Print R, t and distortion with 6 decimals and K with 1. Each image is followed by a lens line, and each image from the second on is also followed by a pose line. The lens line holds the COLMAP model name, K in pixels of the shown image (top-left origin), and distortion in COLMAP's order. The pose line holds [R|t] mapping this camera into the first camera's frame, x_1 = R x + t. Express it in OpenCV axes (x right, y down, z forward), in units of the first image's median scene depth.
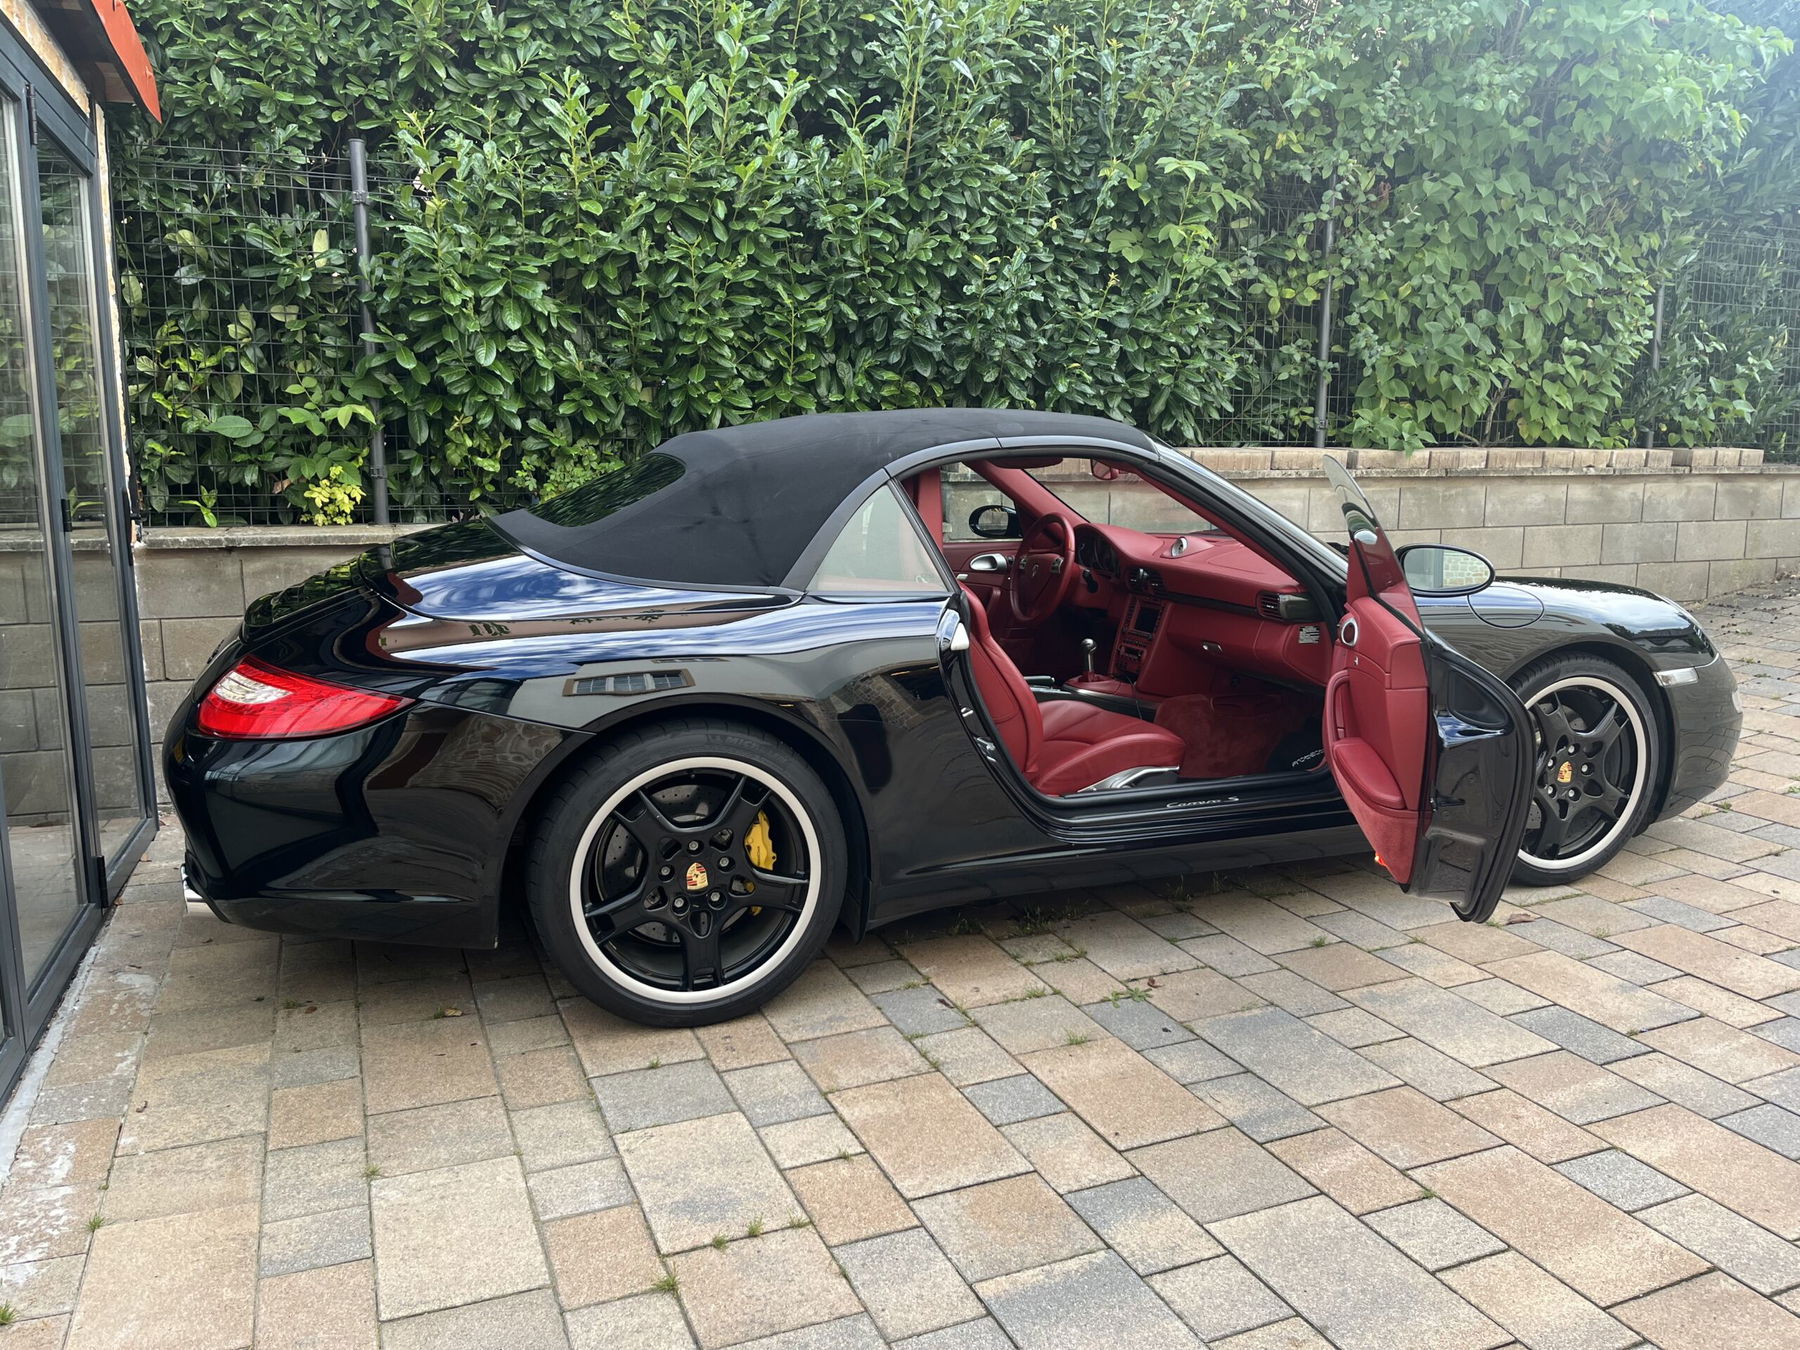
lens RADIAL K [[1373.7, 0, 912.2], [0, 1373.7, 679.8], [0, 0, 1]] dist [0.078469, -0.113553]
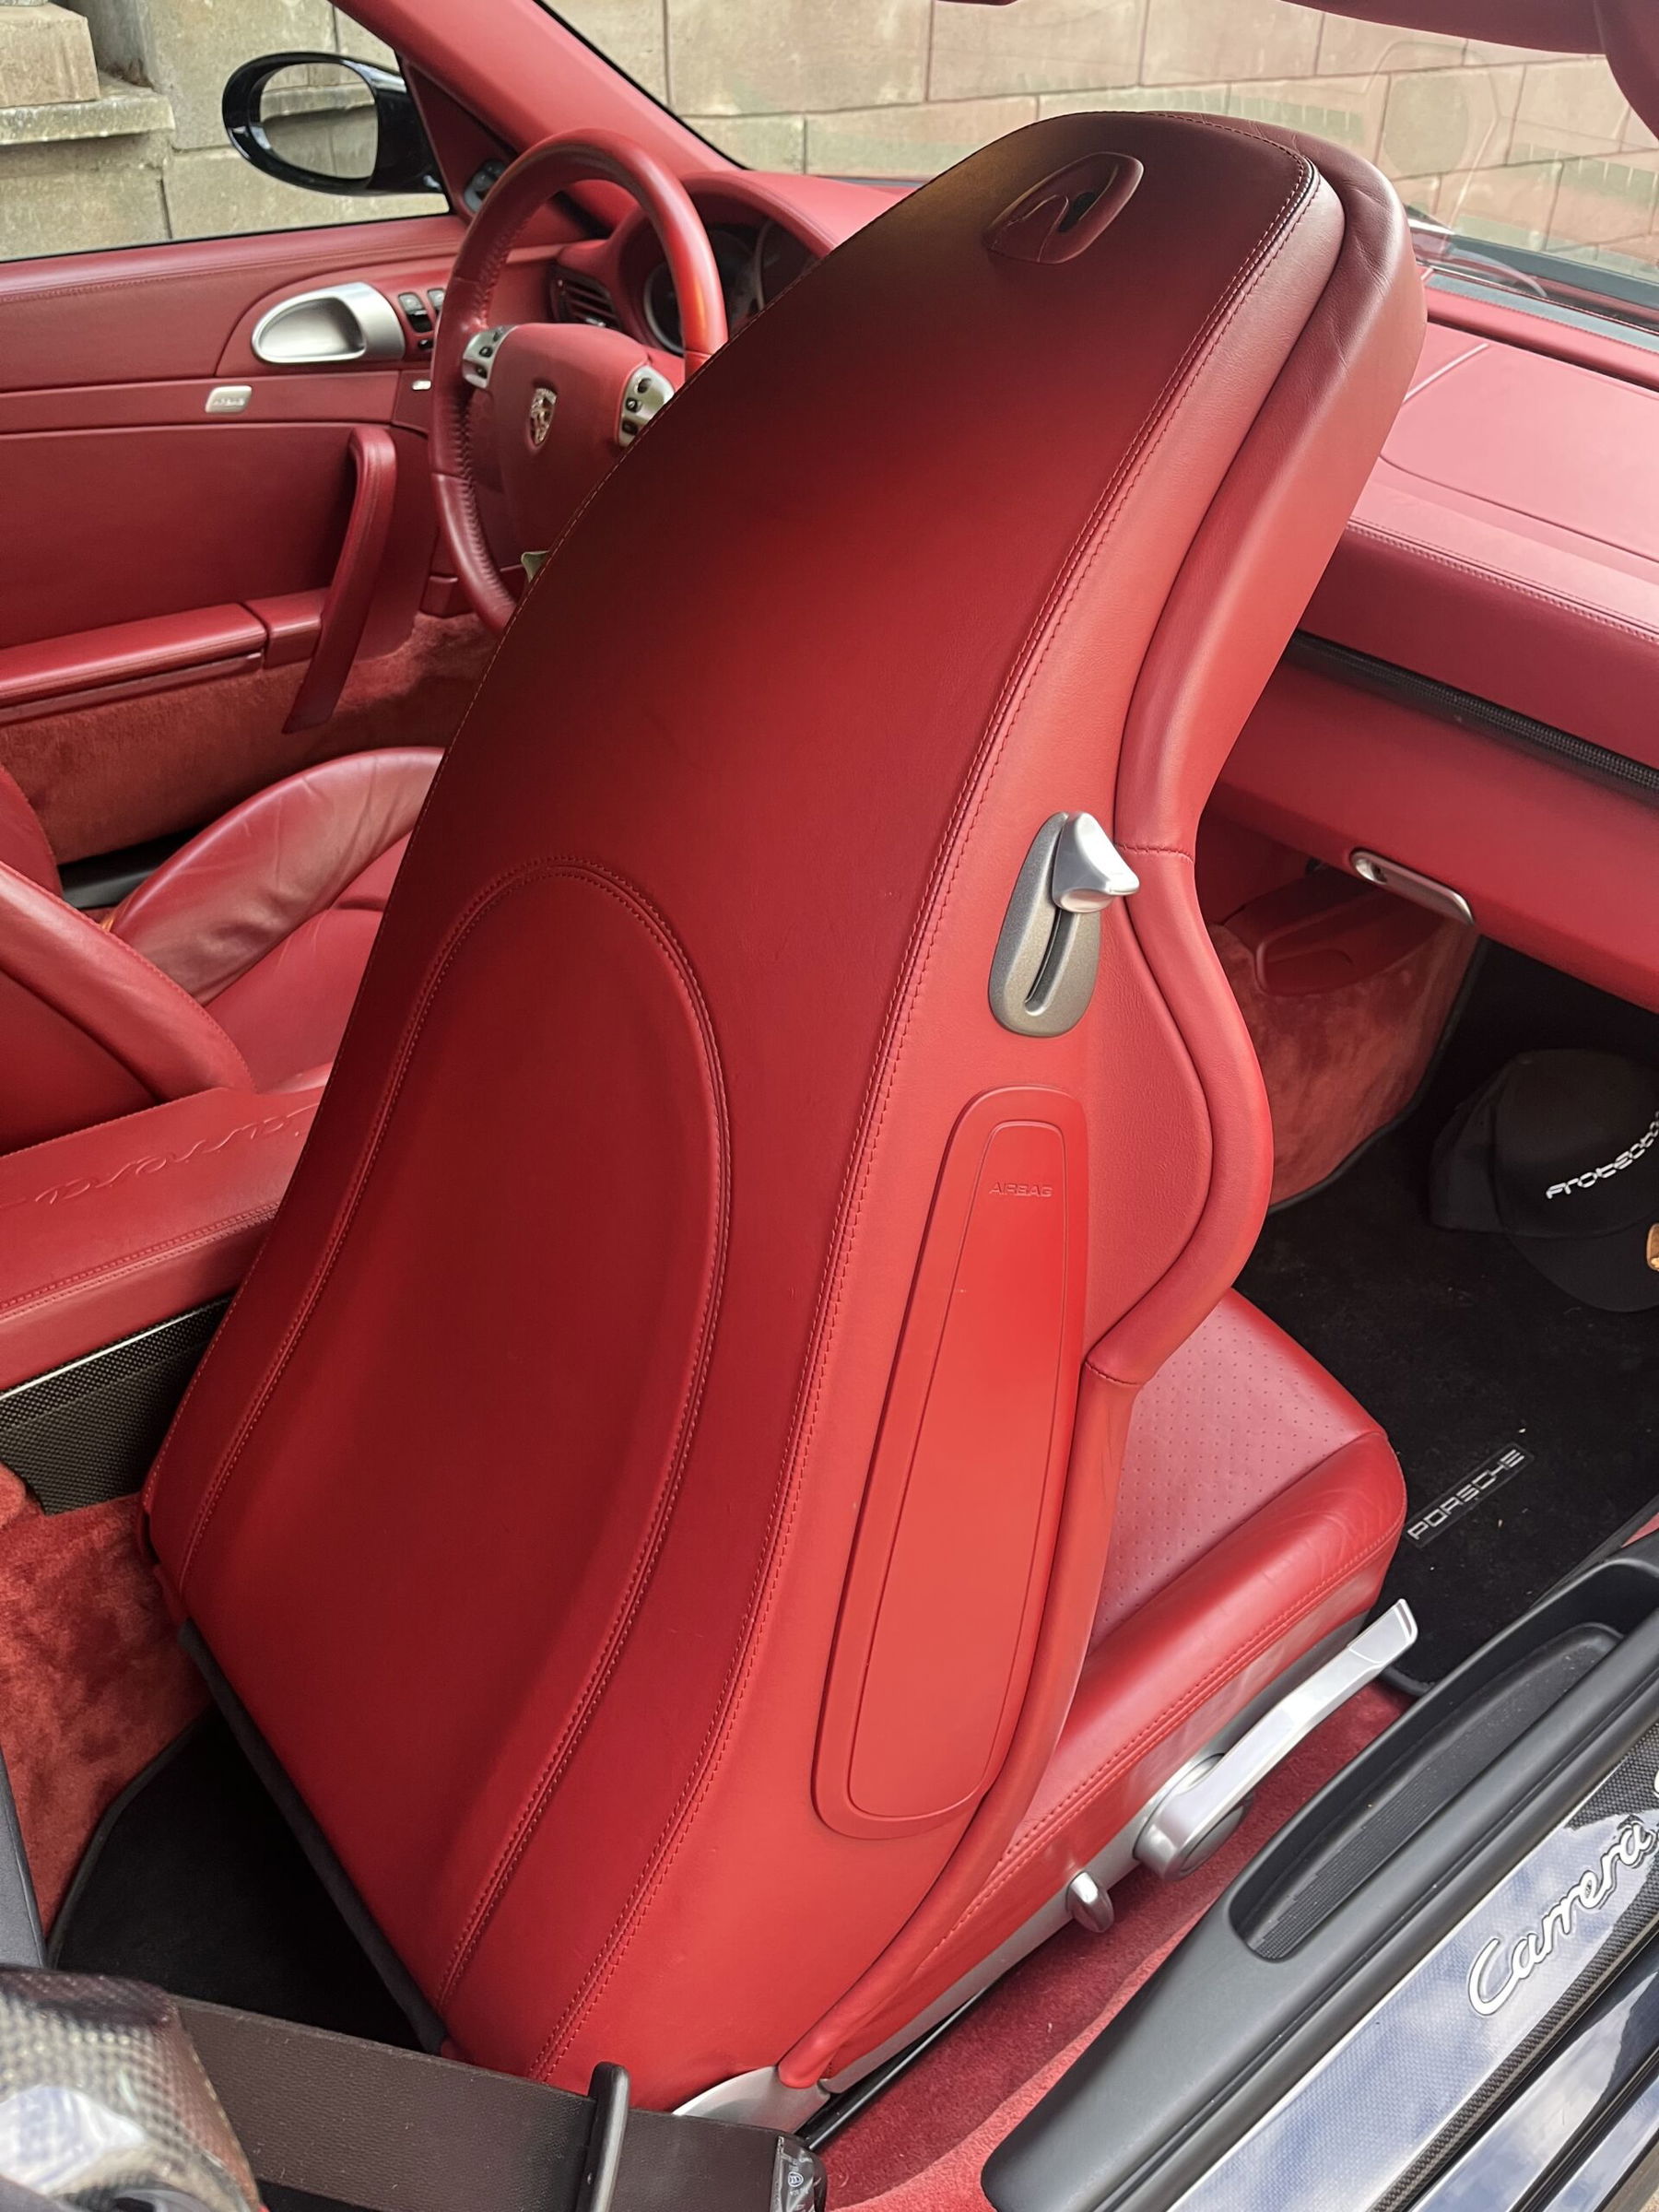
lens RADIAL K [[1707.0, 0, 829.5], [0, 1707.0, 1106.0], [0, 0, 1]] dist [0.009217, -0.002323]
pose [[0.951706, -0.161195, 0.261291, 0.030048], [0.020975, 0.883225, 0.468480, -0.084007], [-0.306295, -0.440375, 0.843951, 0.508666]]
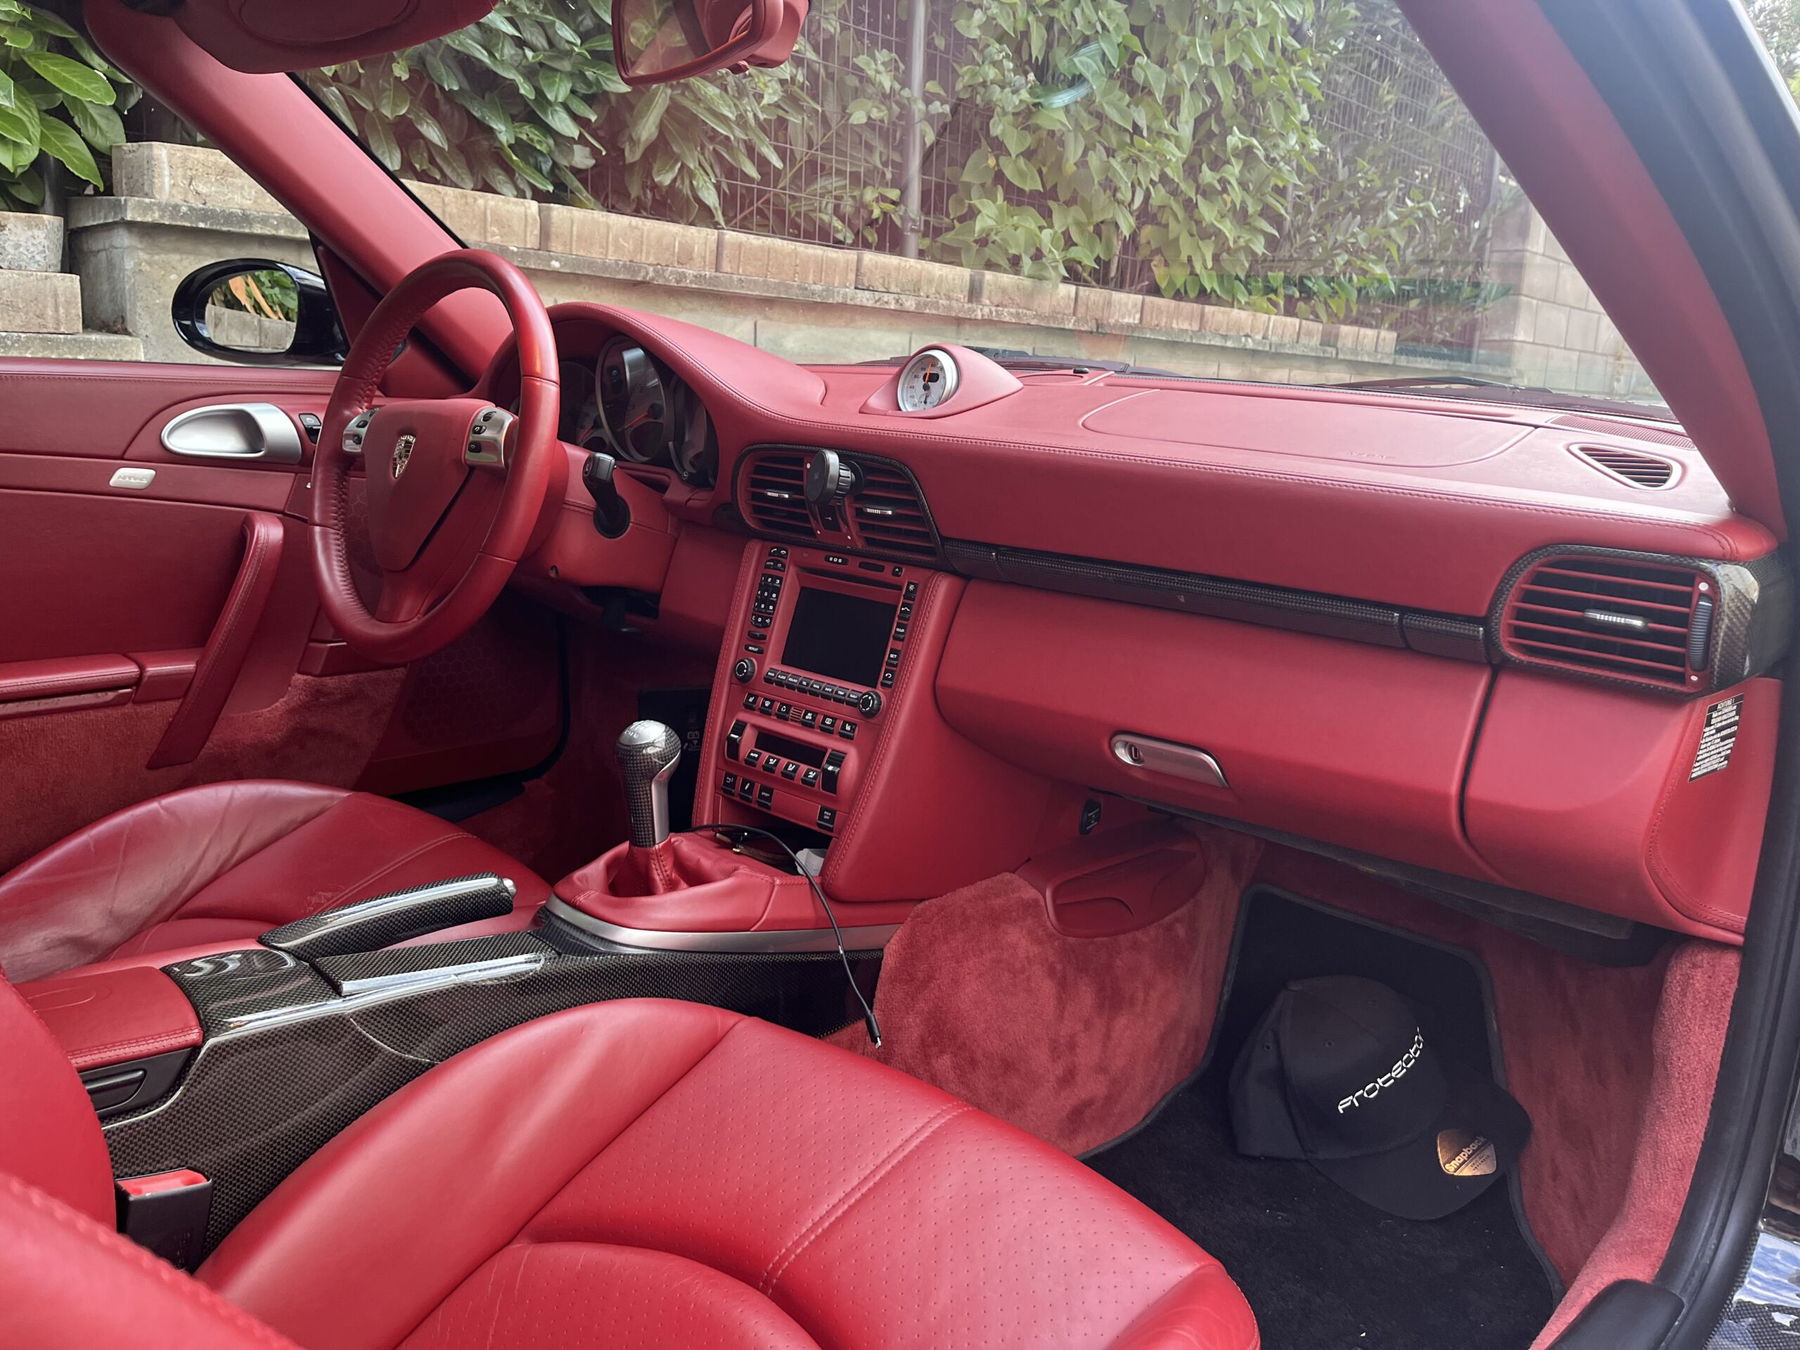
lens RADIAL K [[1373.7, 0, 912.2], [0, 1373.7, 679.8], [0, 0, 1]] dist [0.078469, -0.113553]
pose [[0.897088, -0.051336, 0.438859, 0.041862], [0.027306, 0.997770, 0.060897, -0.035958], [-0.441007, -0.042646, 0.896490, 0.519824]]
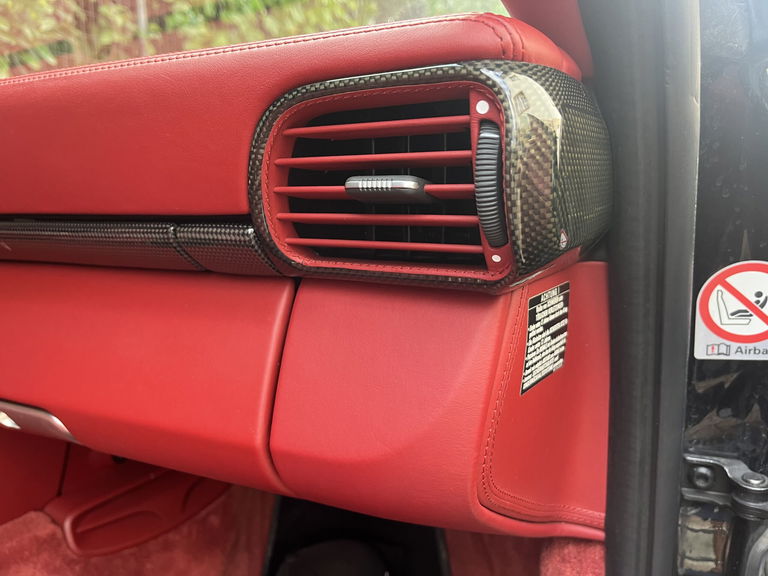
lens RADIAL K [[592.7, 0, 373.1], [0, 592.7, 290.6], [0, 0, 1]] dist [0.009217, -0.002323]
pose [[0.781077, -0.110737, 0.614538, 0.137036], [0.129514, 0.991478, 0.014047, -0.025419], [-0.610856, 0.068619, 0.788762, 0.580644]]
